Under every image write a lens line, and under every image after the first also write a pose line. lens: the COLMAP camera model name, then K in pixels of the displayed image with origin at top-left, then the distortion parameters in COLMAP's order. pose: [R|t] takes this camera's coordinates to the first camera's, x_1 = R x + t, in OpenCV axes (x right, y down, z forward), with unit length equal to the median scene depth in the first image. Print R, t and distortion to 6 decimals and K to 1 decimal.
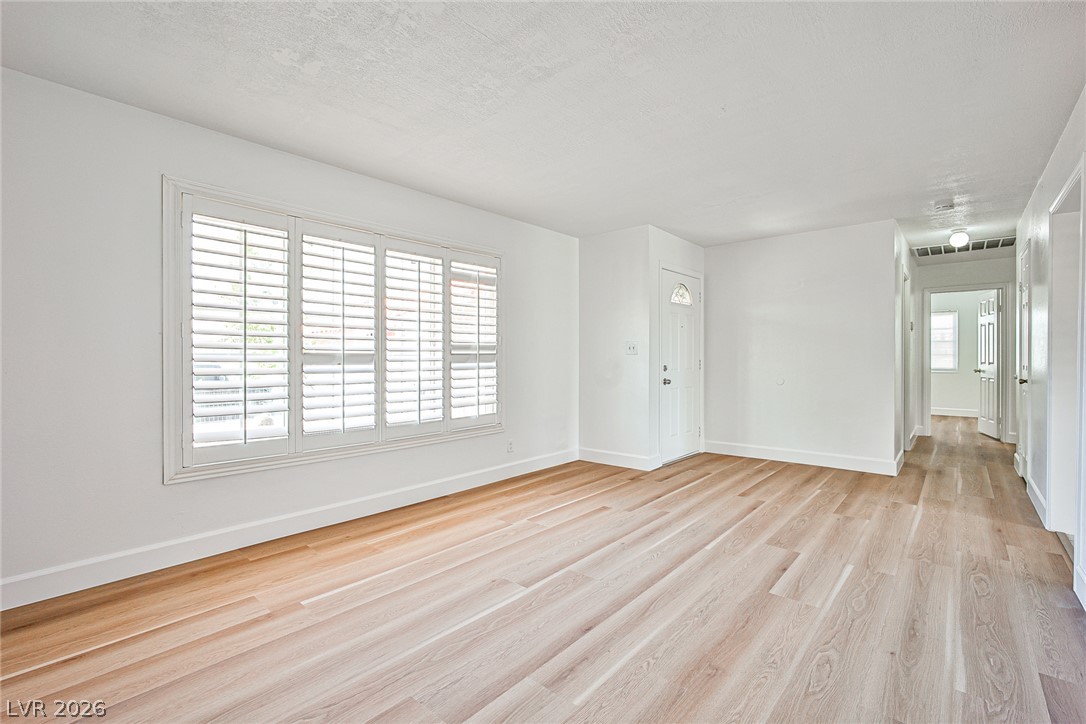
lens RADIAL K [[488.8, 0, 547.2], [0, 488.8, 356.8], [0, 0, 1]] dist [-0.031868, 0.012682]
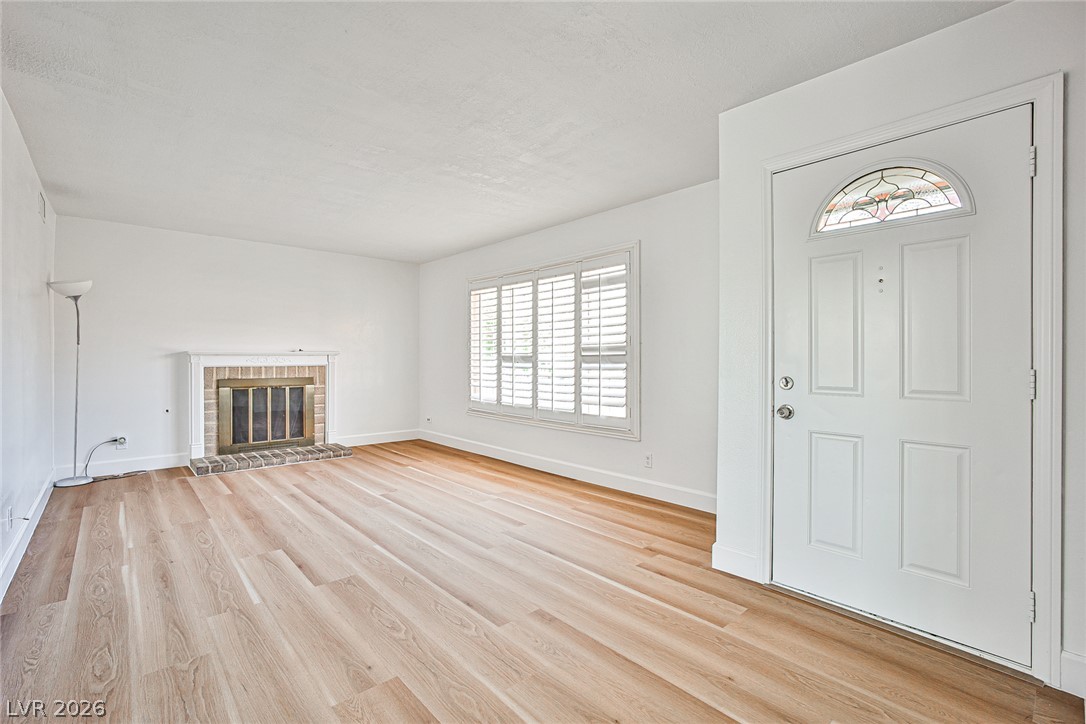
lens RADIAL K [[488.8, 0, 538.8], [0, 488.8, 356.5], [0, 0, 1]] dist [-0.031868, 0.012682]
pose [[-0.134612, -0.003554, -0.990892, 1.099449], [0.000719, 0.999993, -0.003685, 0.001497], [0.990898, -0.001209, -0.134608, 1.254913]]
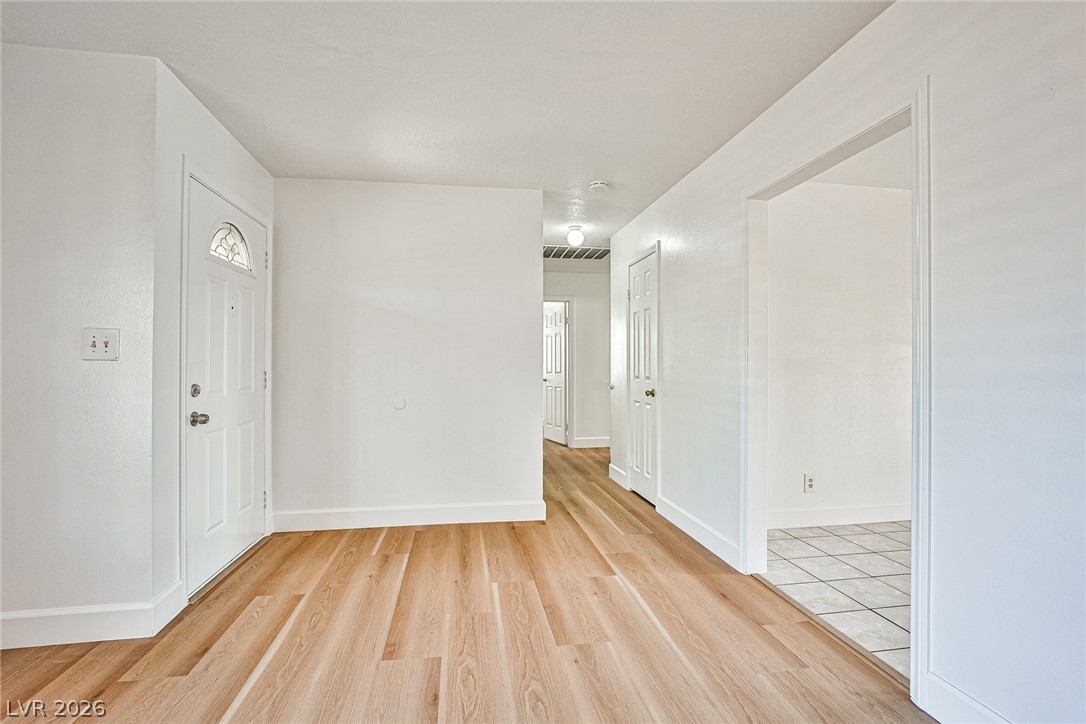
lens RADIAL K [[488.8, 0, 538.3], [0, 488.8, 364.2], [0, 0, 1]] dist [-0.031868, 0.012682]
pose [[0.645725, 0.004197, 0.763558, 0.152232], [-0.001817, 0.999991, -0.003960, -0.001025], [-0.763568, 0.001169, 0.645727, 0.677127]]
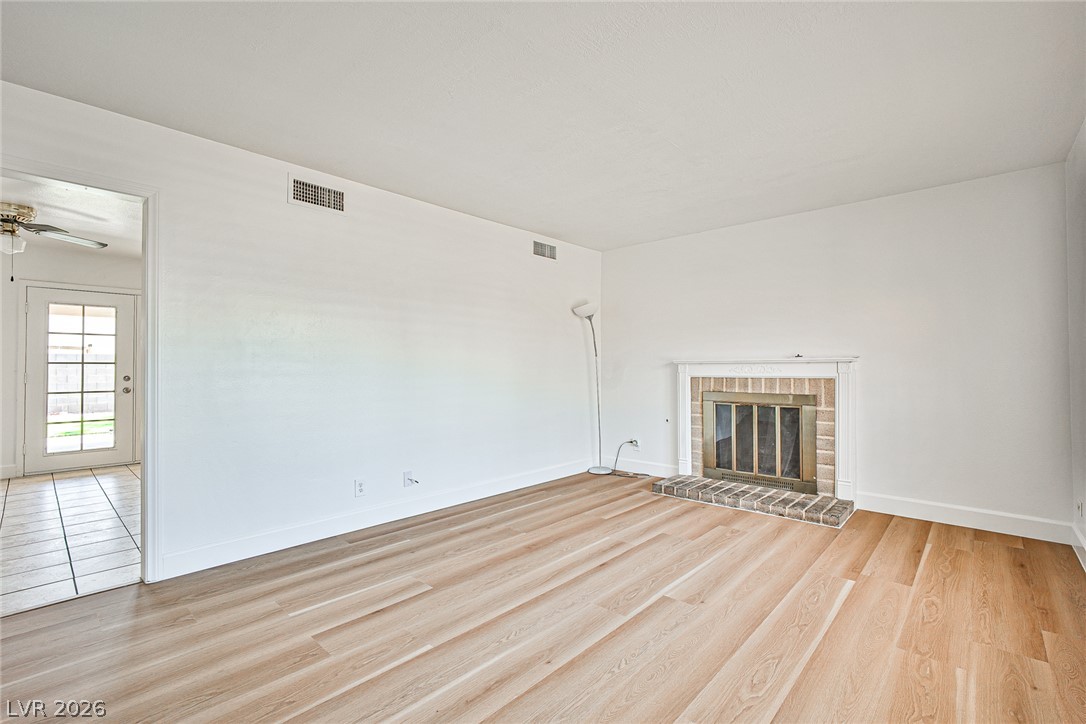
lens RADIAL K [[488.8, 0, 539.7], [0, 488.8, 367.2], [0, 0, 1]] dist [-0.031868, 0.012682]
pose [[-0.999133, 0.003107, 0.041509, 0.122387], [0.003034, 0.999994, -0.001840, 0.000706], [-0.041515, -0.001712, -0.999136, 1.427009]]
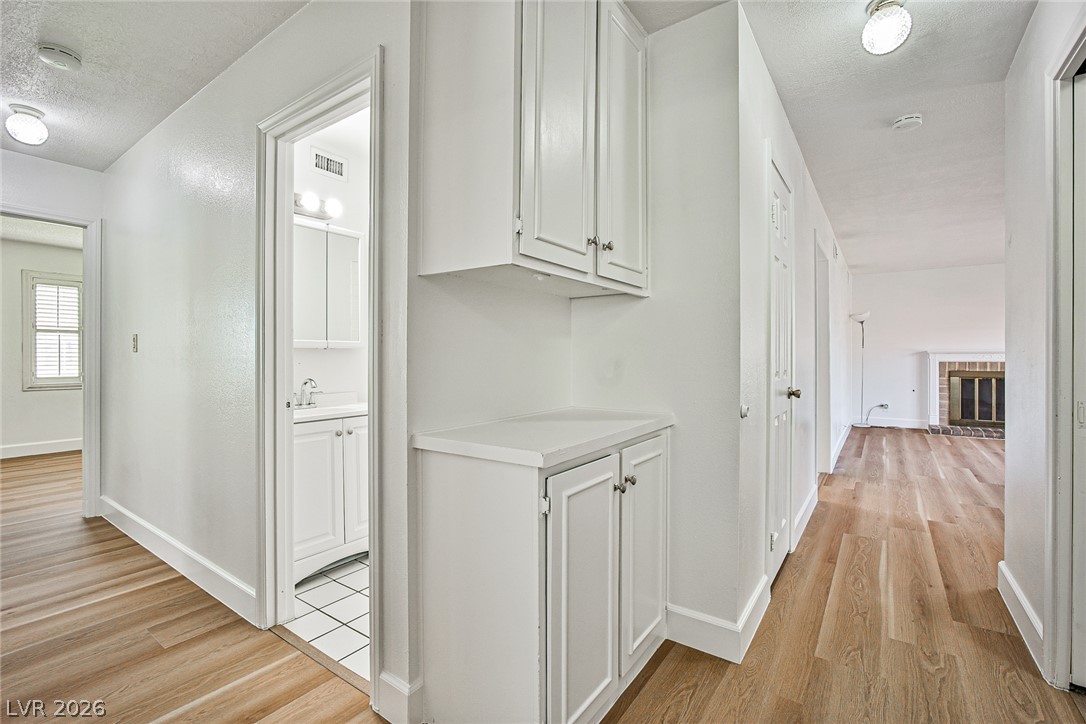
lens RADIAL K [[488.8, 0, 547.5], [0, 488.8, 360.0], [0, 0, 1]] dist [-0.031868, 0.012682]
pose [[-0.995056, 0.002009, -0.099292, 1.704016], [0.001464, 0.999983, 0.005555, 0.004448], [0.099302, 0.005383, -0.995043, 1.984494]]
